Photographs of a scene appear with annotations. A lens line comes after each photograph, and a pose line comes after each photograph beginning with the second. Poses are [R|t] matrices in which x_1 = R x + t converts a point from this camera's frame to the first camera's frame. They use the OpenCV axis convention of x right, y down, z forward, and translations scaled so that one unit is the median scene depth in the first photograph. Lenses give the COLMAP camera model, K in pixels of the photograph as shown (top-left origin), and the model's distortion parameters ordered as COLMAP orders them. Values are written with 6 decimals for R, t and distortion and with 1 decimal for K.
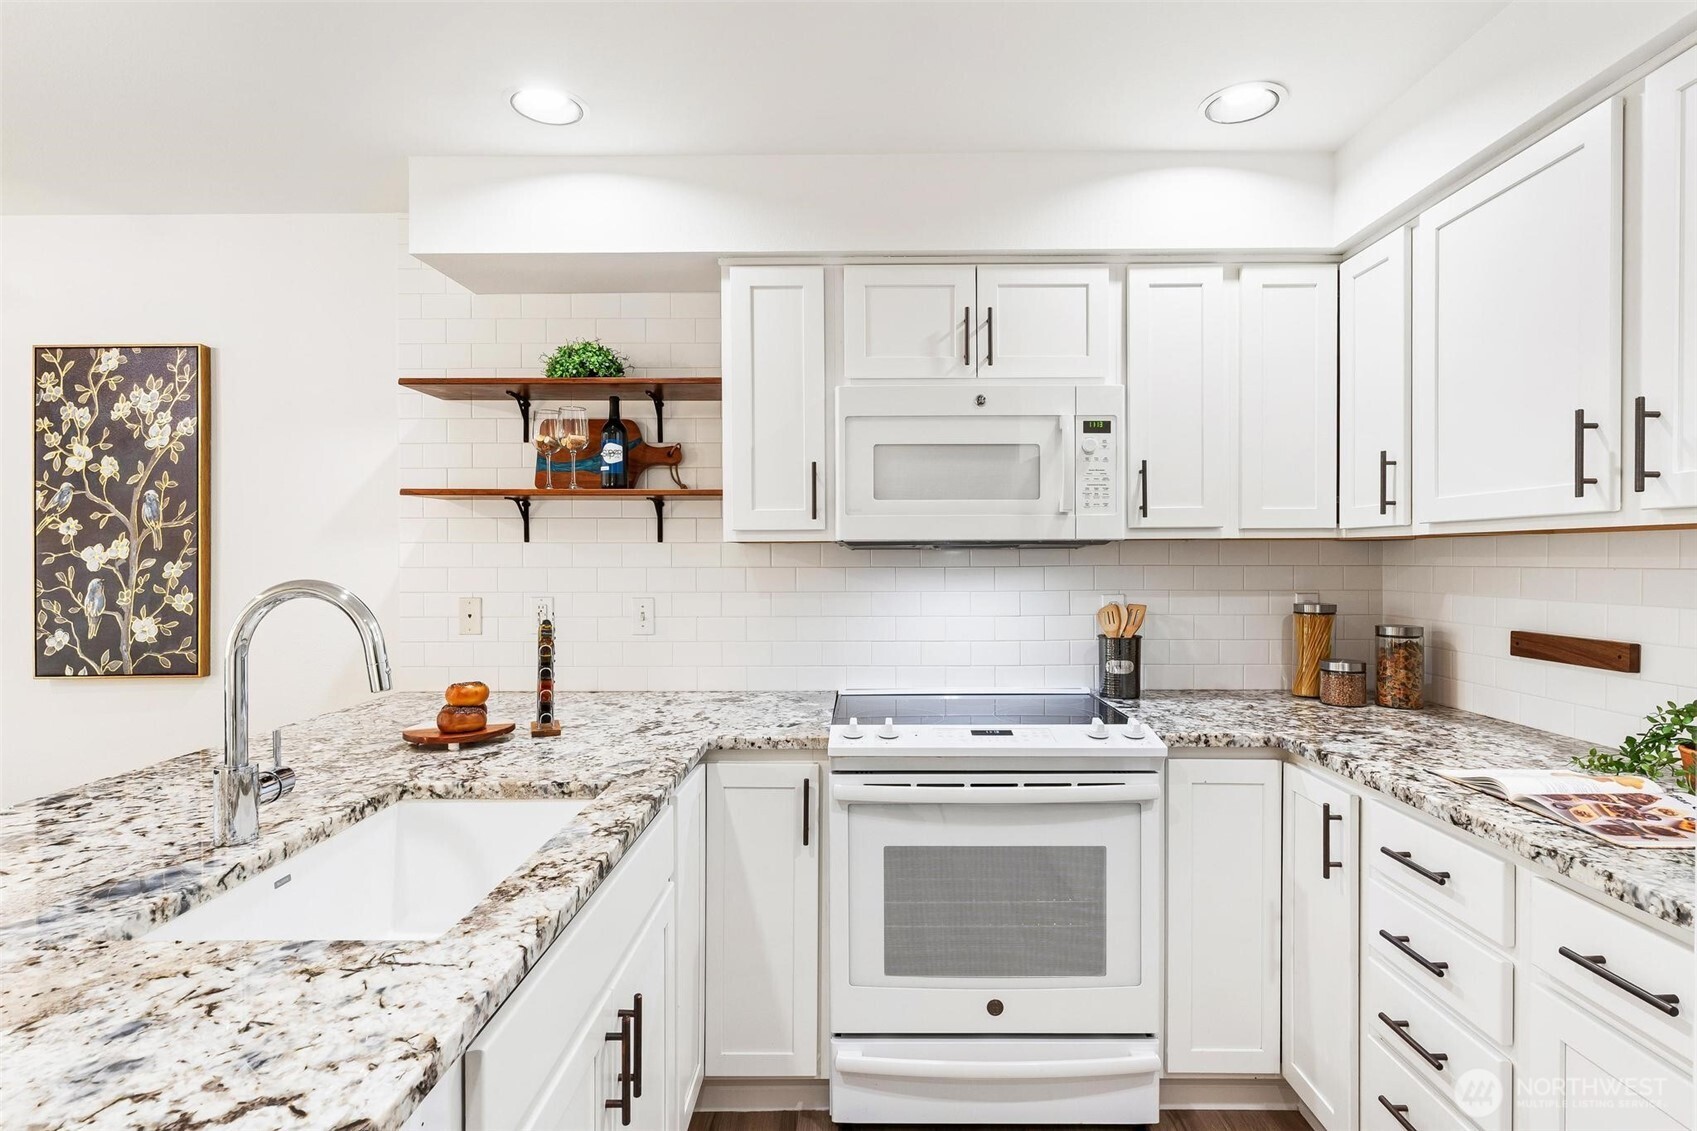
lens RADIAL K [[816.5, 0, 861.9], [0, 816.5, 563.4], [0, 0, 1]] dist [0.001731, 0.000239]
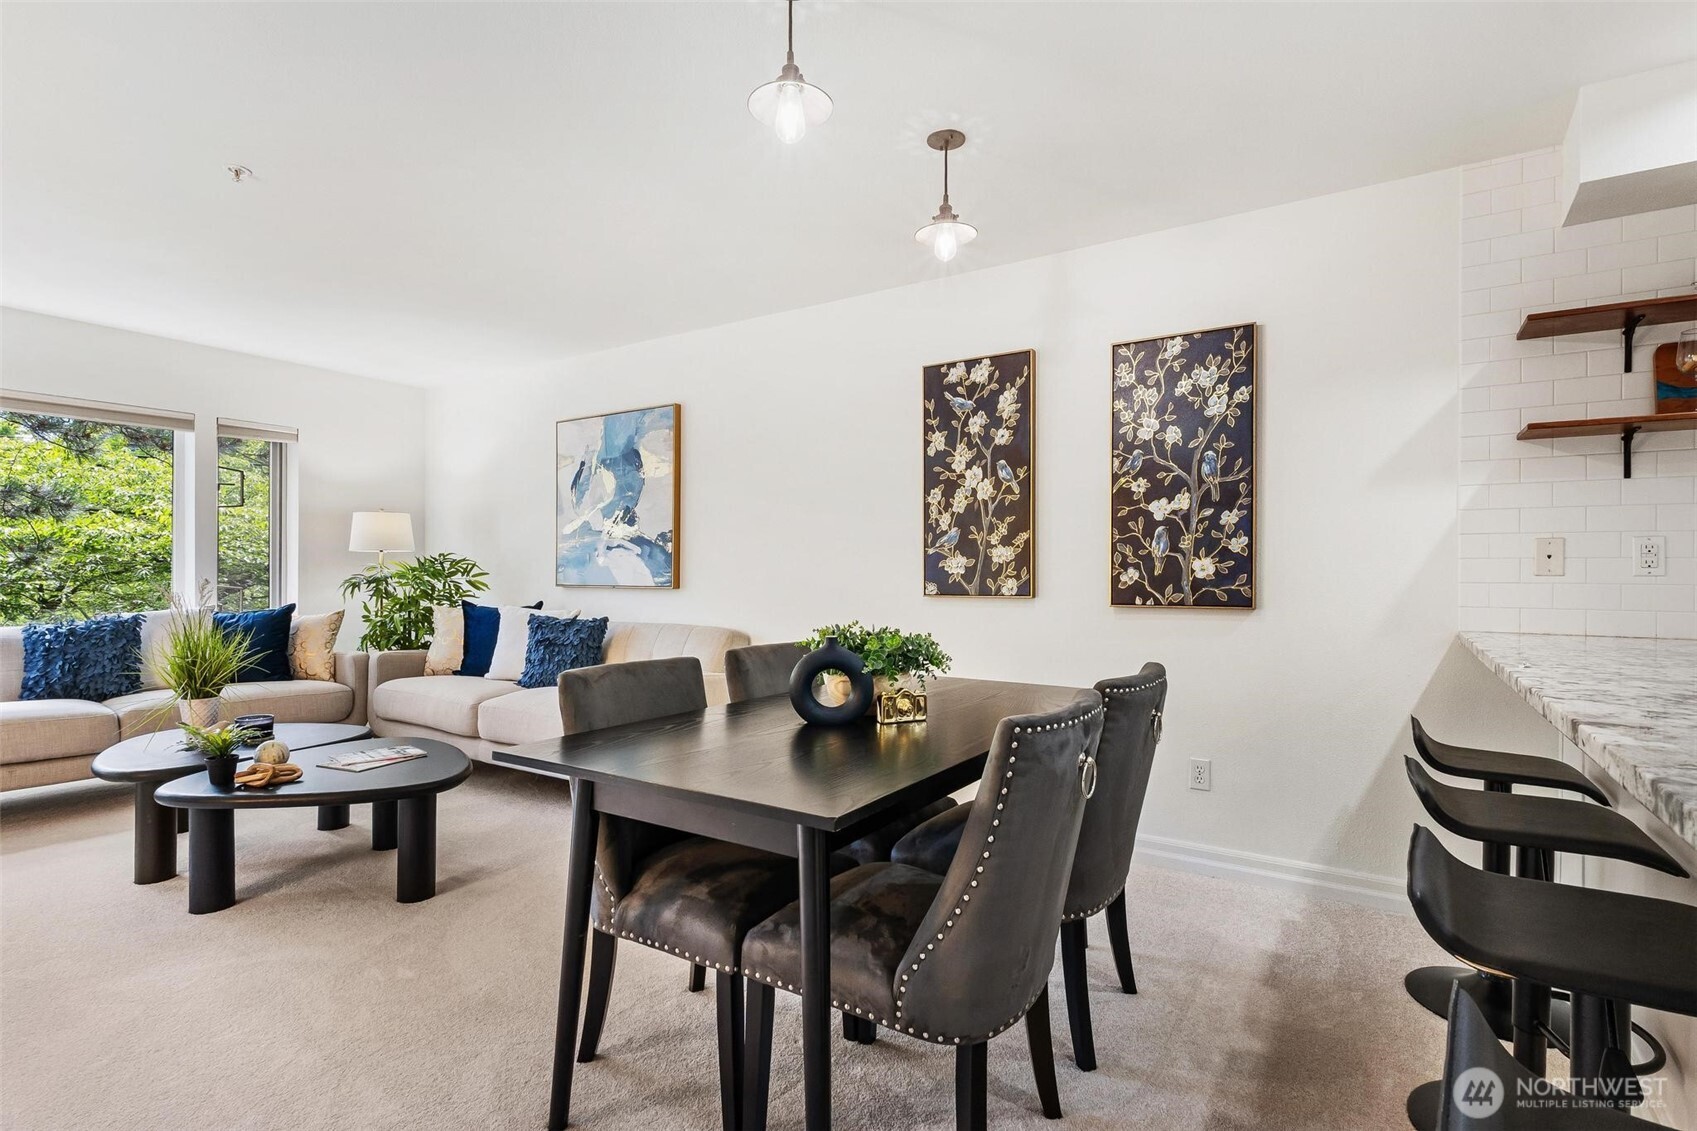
lens RADIAL K [[815.7, 0, 864.8], [0, 815.7, 577.1], [0, 0, 1]] dist [-0.000867, -0.000347]
pose [[0.845522, 0.009184, -0.533861, -0.660644], [-0.011126, 0.999938, -0.000420, 0.100558], [0.533824, 0.006295, 0.845572, -0.273027]]
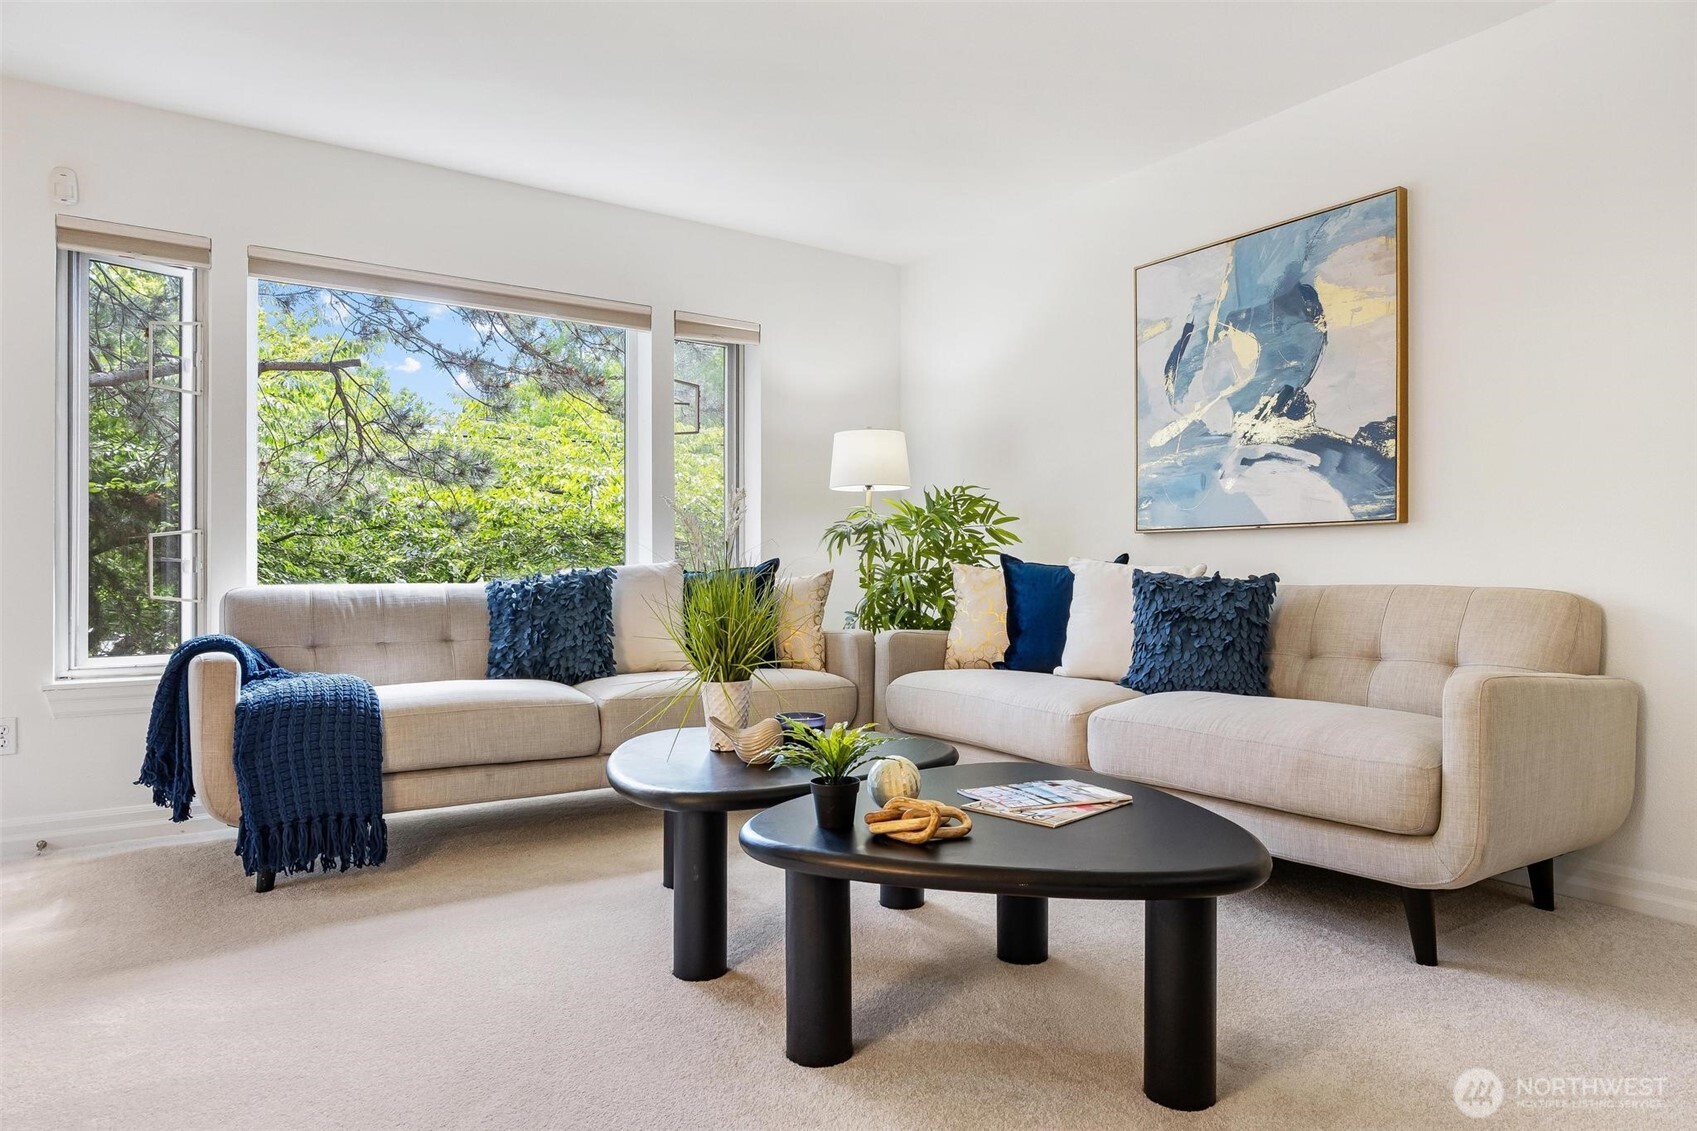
lens RADIAL K [[1028.7, 0, 860.2], [0, 1028.7, 571.8], [0, 0, 1]] dist [0.000231, -0.000180]
pose [[0.575041, 0.002620, -0.818120, -1.325188], [-0.007680, 0.999968, -0.002196, 0.196245], [0.818088, 0.007546, 0.575043, -0.228929]]
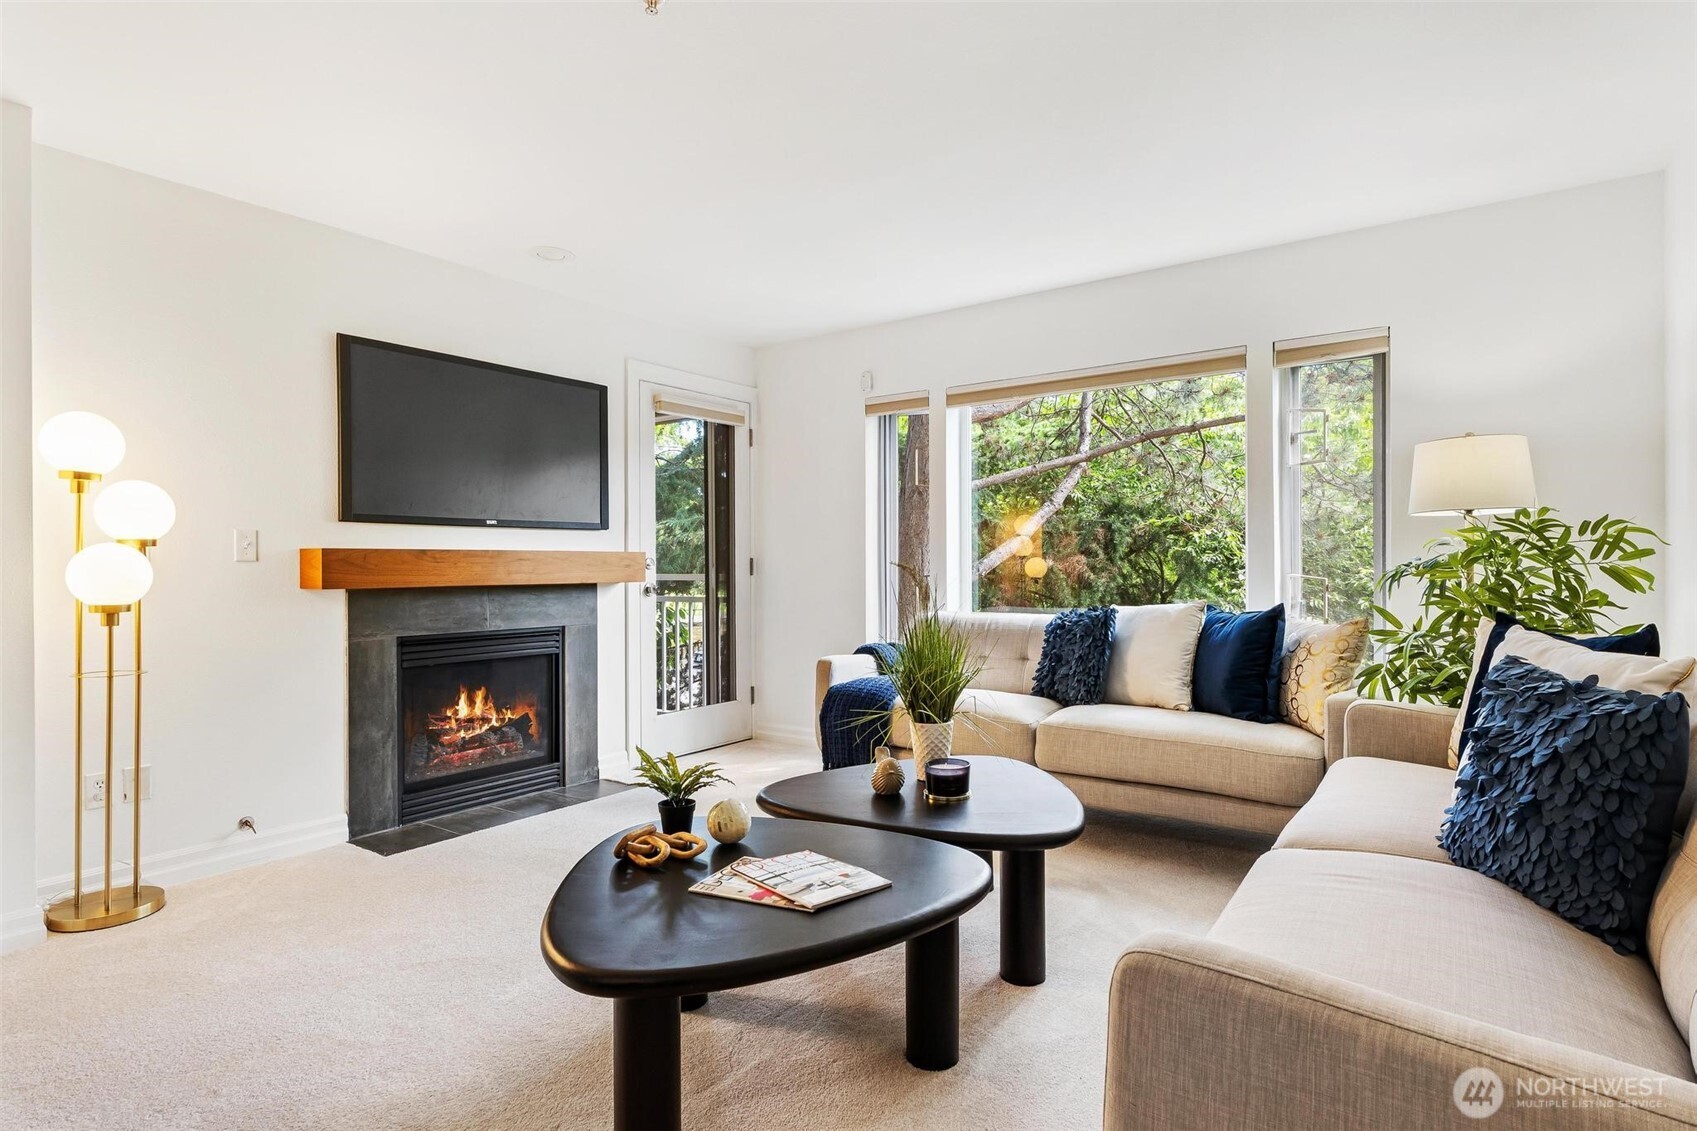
lens RADIAL K [[891.2, 0, 848.5], [0, 891.2, 565.5], [0, 0, 1]] dist [0.000686, -0.000327]
pose [[-0.578025, 0.007393, -0.815986, -1.312406], [0.001616, 0.999967, 0.007915, 0.107439], [0.816018, 0.003256, -0.578018, 0.817349]]
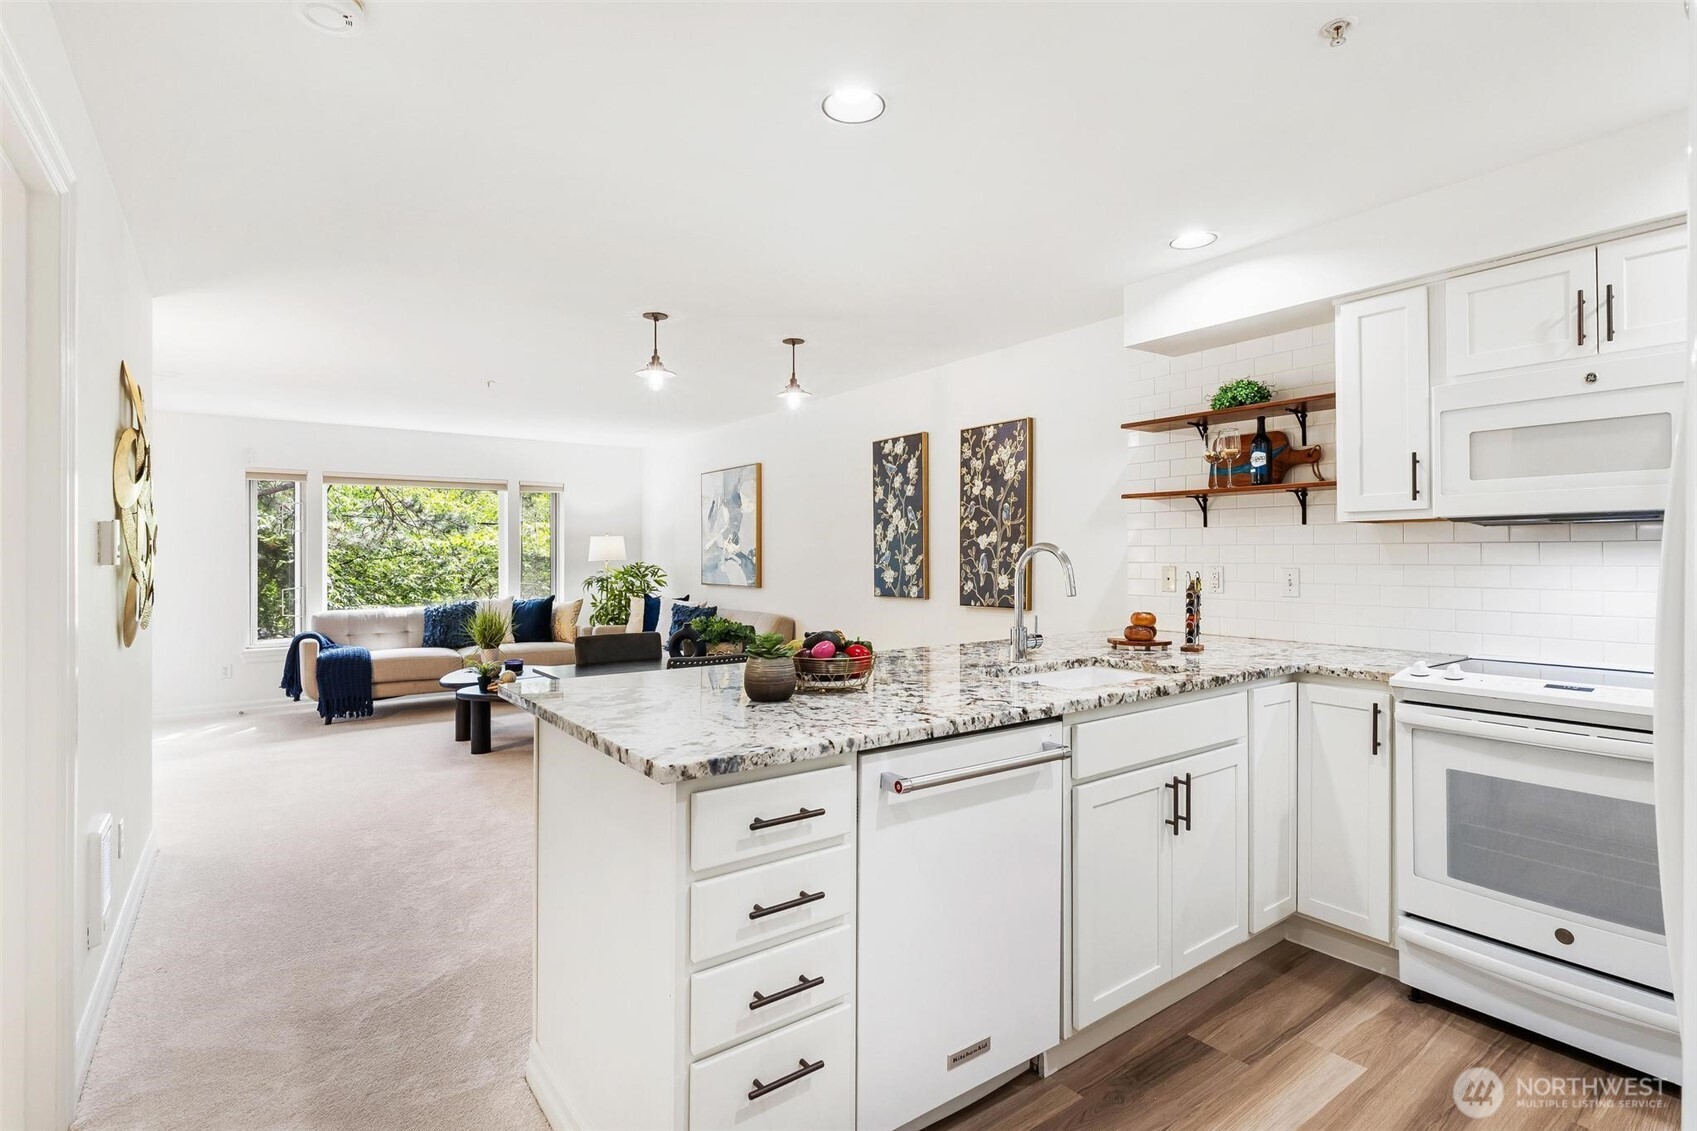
lens RADIAL K [[816.5, 0, 861.9], [0, 816.5, 563.4], [0, 0, 1]] dist [0.001731, 0.000239]
pose [[0.603788, 0.008923, -0.797095, 0.355089], [-0.004487, 0.999960, 0.007795, 0.028506], [0.797132, -0.001130, 0.603804, -0.319625]]
